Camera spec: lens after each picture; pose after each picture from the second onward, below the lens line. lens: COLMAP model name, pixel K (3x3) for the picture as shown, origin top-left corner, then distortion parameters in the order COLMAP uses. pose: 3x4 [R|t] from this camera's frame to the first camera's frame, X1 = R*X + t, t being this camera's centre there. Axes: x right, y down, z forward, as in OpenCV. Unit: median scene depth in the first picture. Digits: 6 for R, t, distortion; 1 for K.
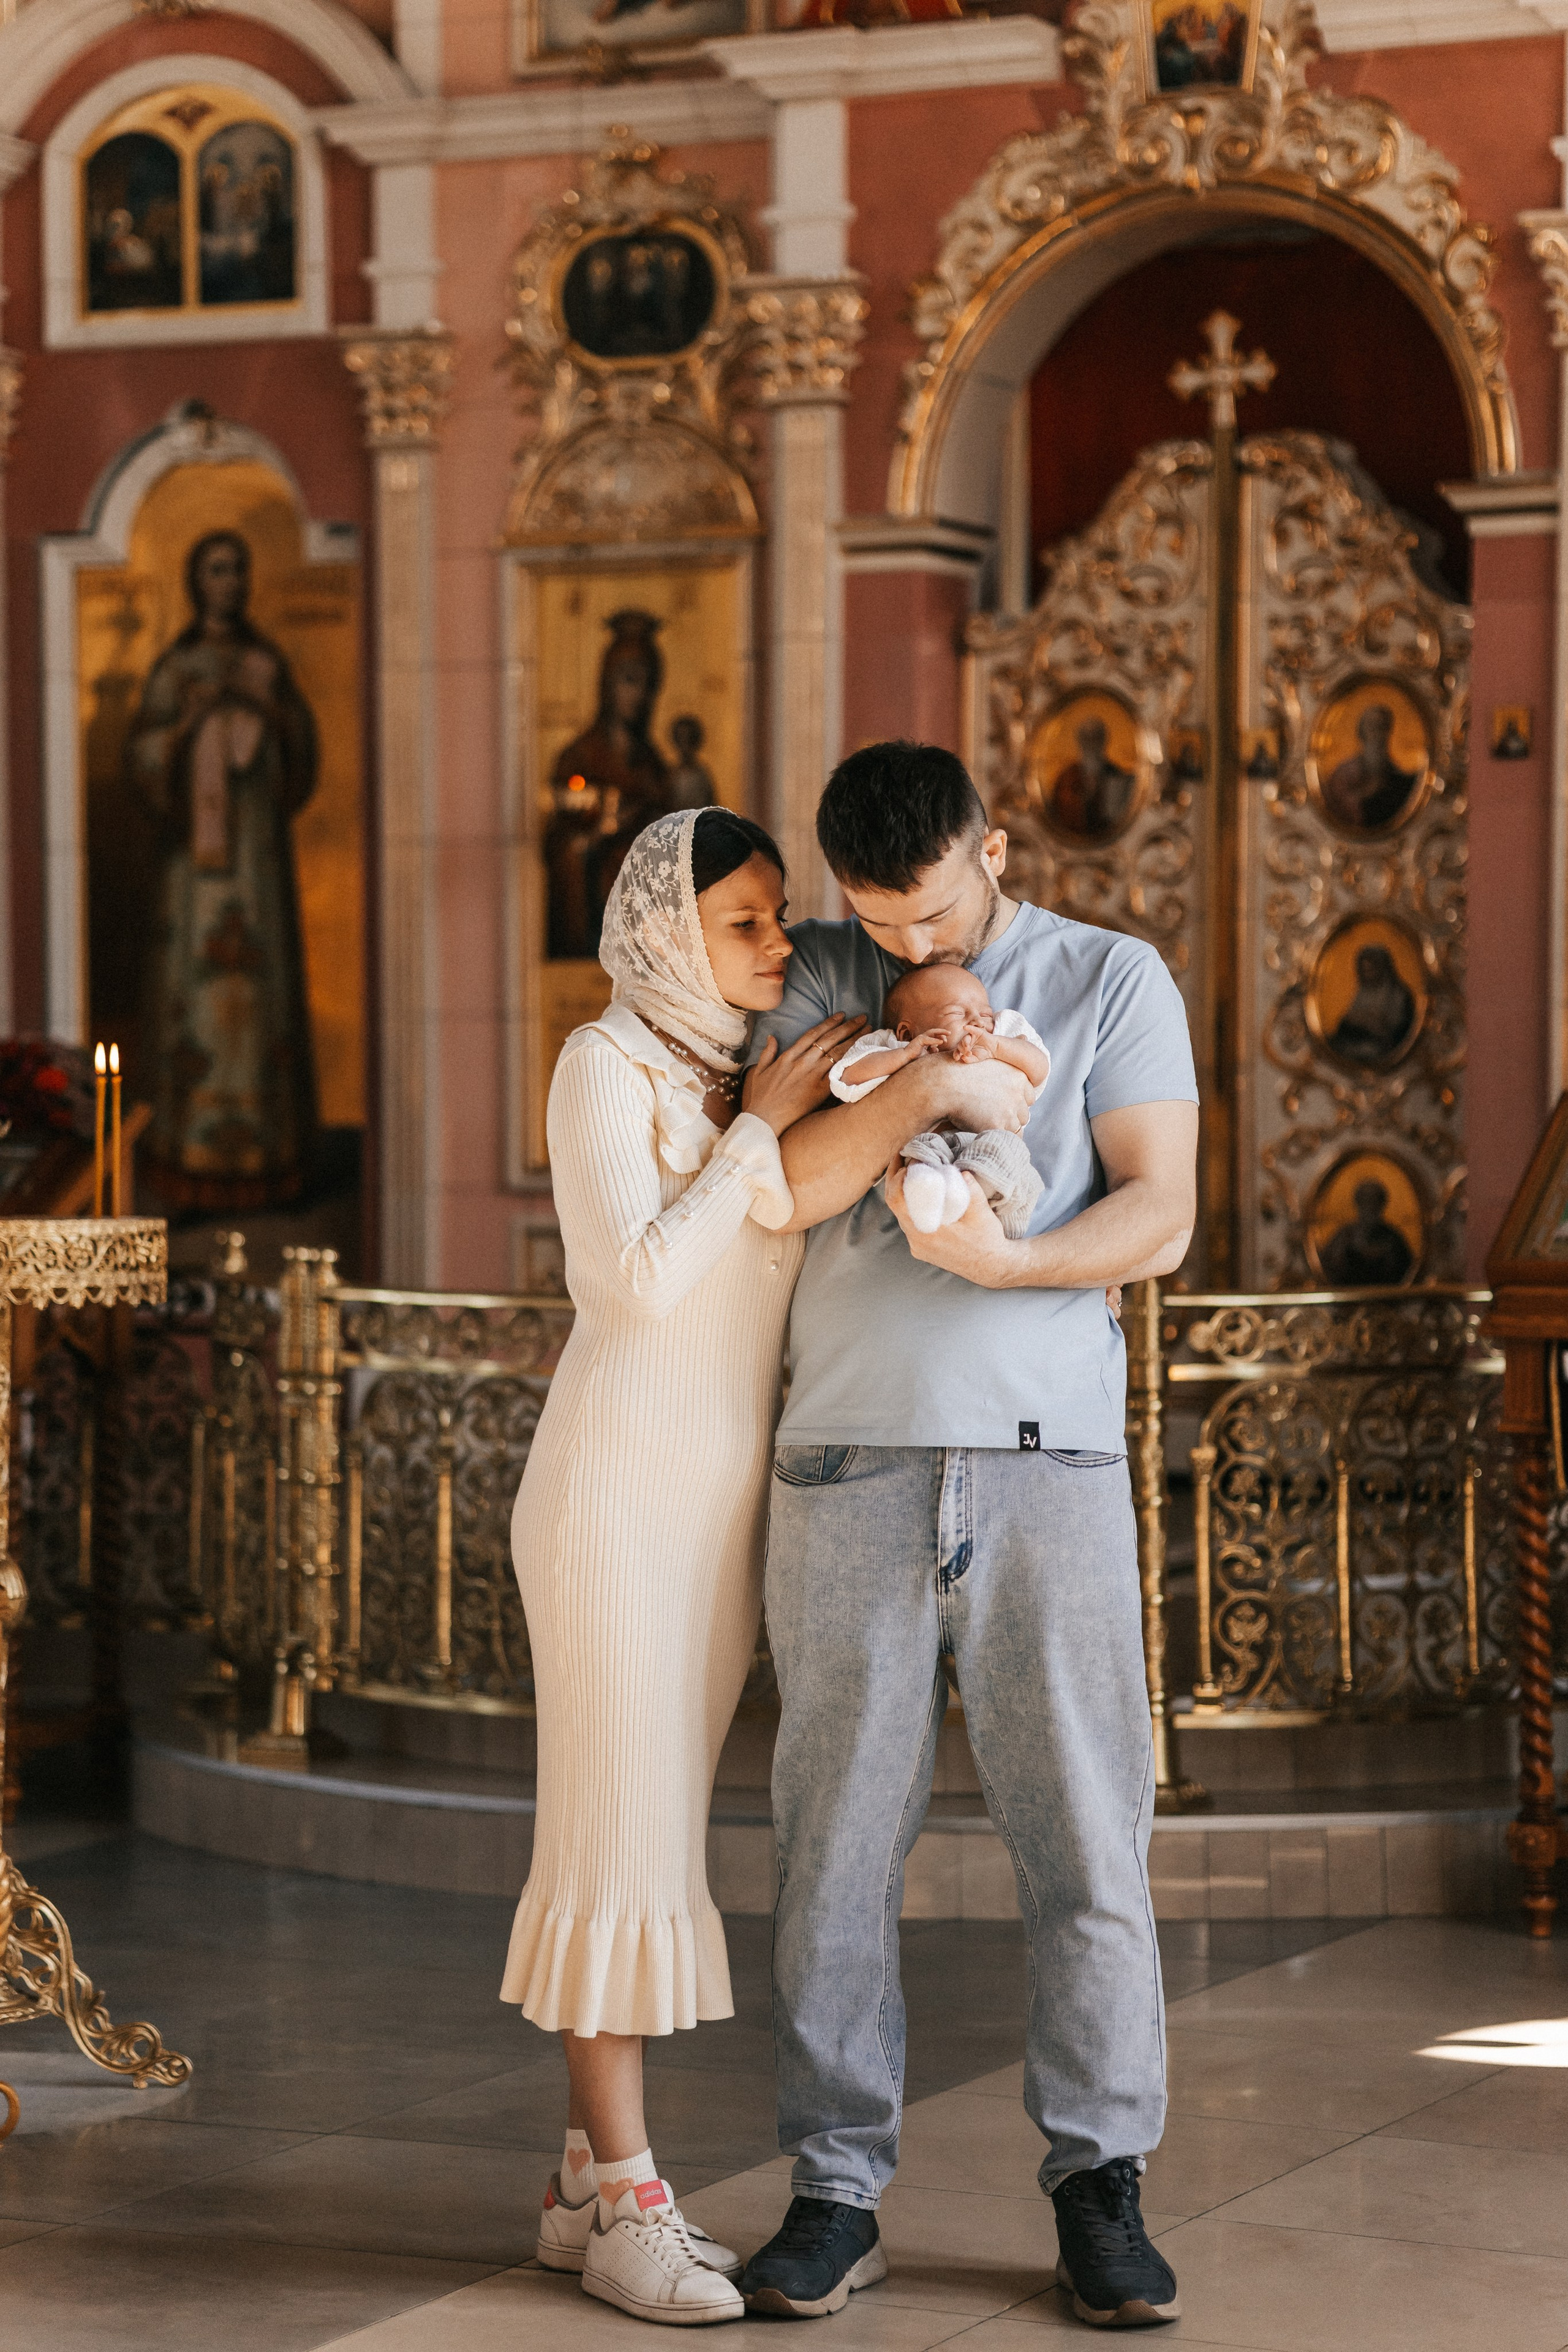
lens RADIAL K [[5769.9, 0, 836.8], [0, 5769.9, 1232.8], [0, 0, 1]] dist [0.592639, 0.000000]
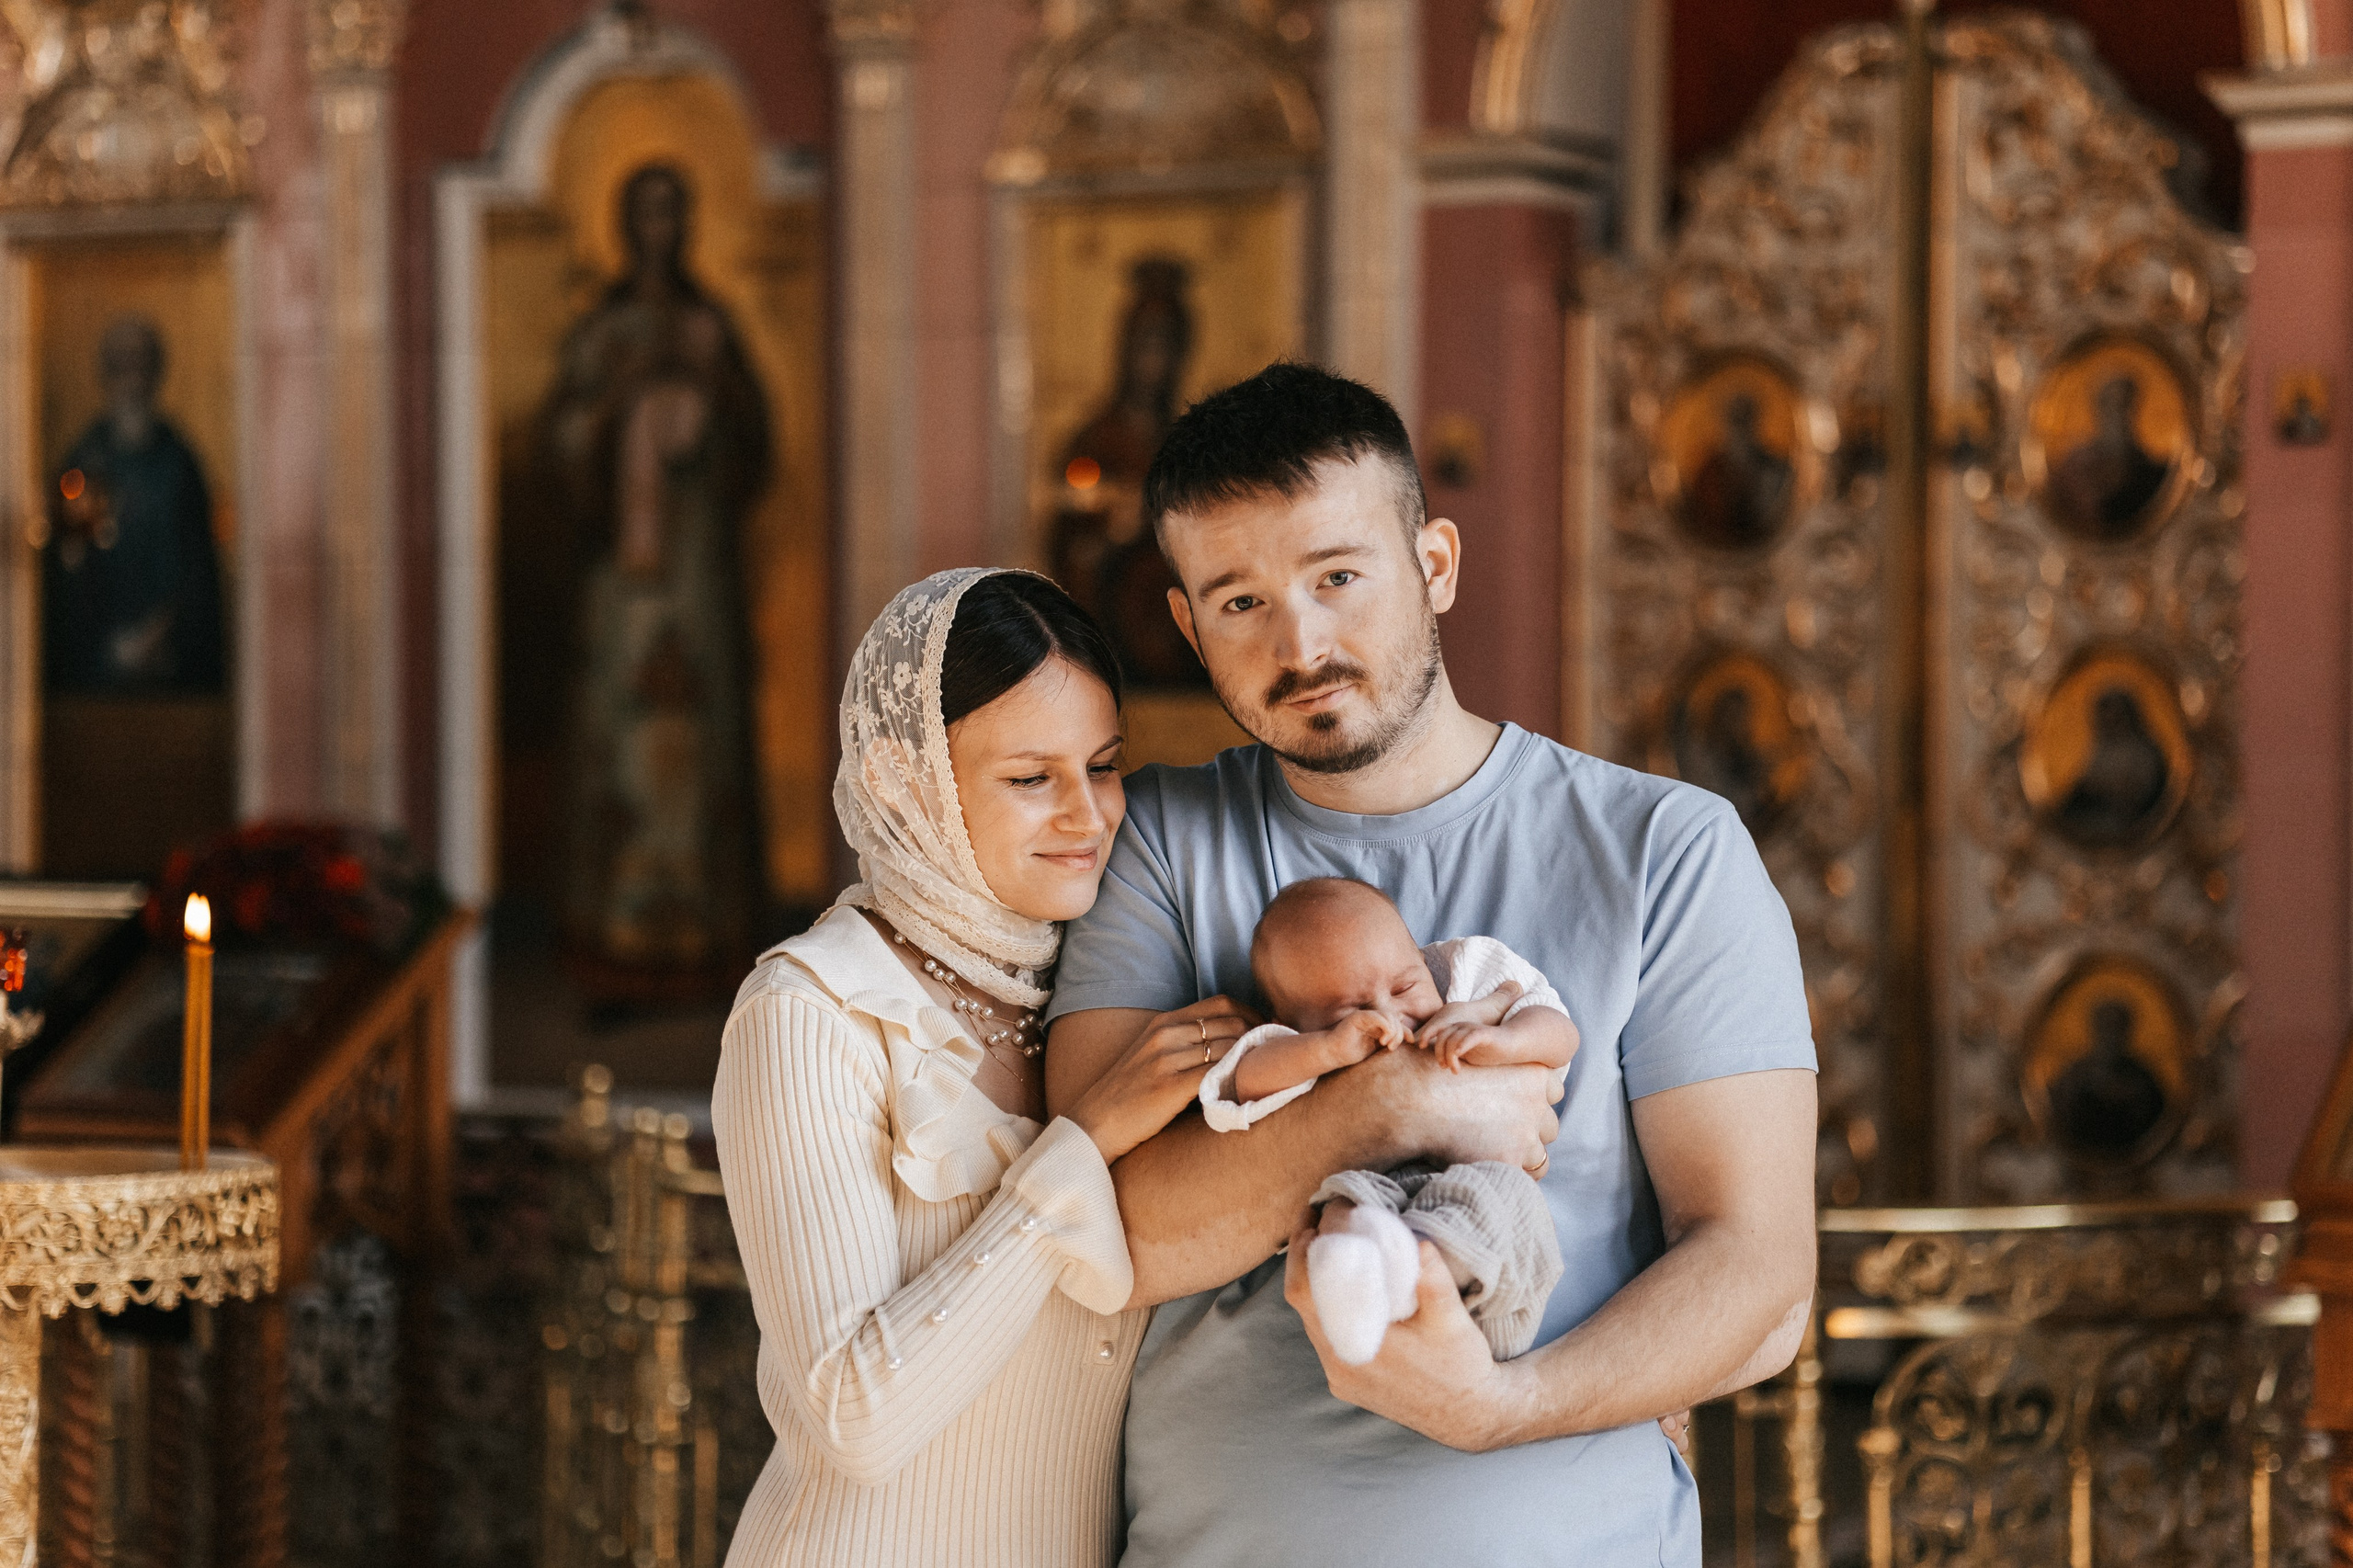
lens RADIAL K [[5772.3, 0, 1230.6], [0, 5772.3, 793.7], [0, 0, 1]] dist [0.592639, 0.000000]
pose [[0.998486, 0.002090, -0.054972, 0.019197], [-0.002986, 0.999864, -0.016221, -0.022738], [0.054931, 0.016360, 0.998356, 0.231943]]
